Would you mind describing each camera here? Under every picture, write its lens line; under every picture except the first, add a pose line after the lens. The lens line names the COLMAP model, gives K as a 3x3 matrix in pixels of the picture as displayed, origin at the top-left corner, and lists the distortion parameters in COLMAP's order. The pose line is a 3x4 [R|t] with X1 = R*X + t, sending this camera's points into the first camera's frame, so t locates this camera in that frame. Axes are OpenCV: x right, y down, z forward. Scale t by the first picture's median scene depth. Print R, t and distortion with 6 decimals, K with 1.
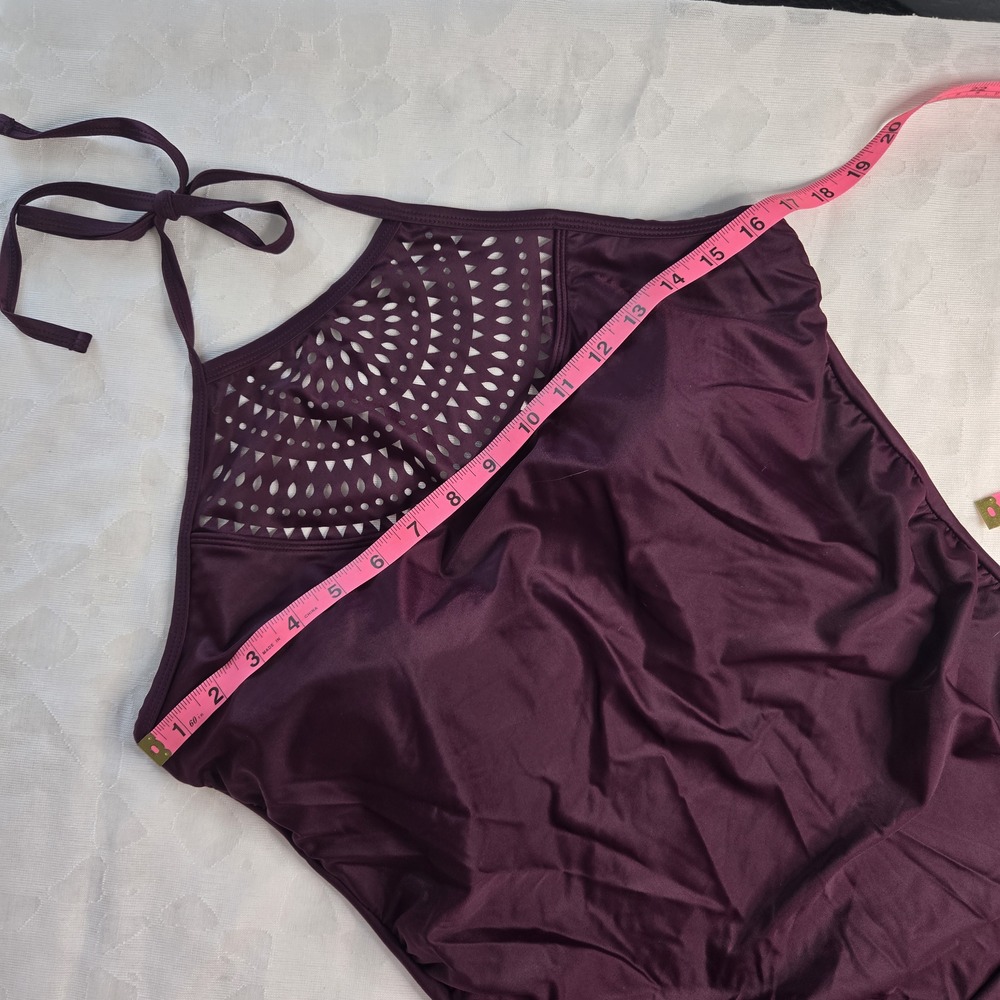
lens RADIAL K [[881.2, 0, 490.0], [0, 881.2, 499.7], [0, 0, 1]] dist [0.043265, -0.039588]
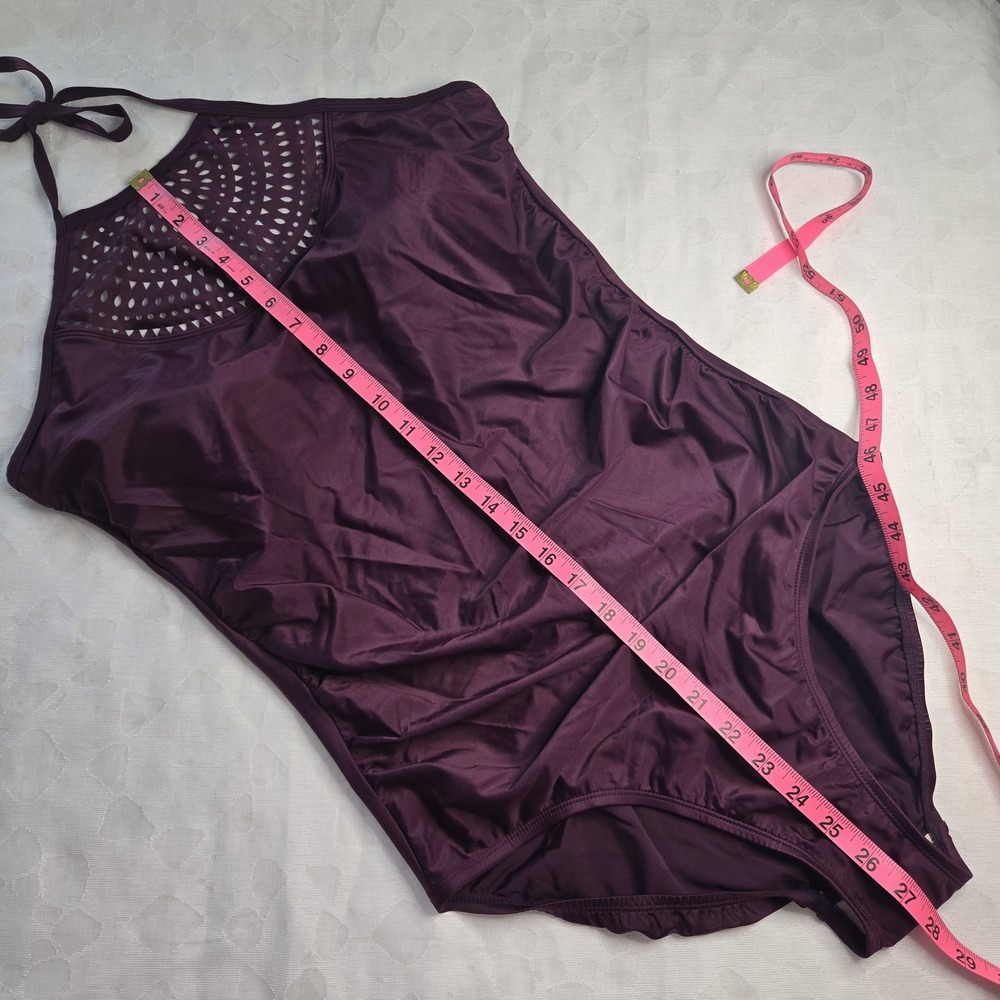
lens RADIAL K [[881.2, 0, 490.0], [0, 881.2, 499.7], [0, 0, 1]] dist [0.043265, -0.039588]
pose [[0.996570, -0.076813, 0.030783, 0.249882], [0.080610, 0.985191, -0.151329, 0.530681], [-0.018703, 0.153291, 0.988004, -0.280247]]
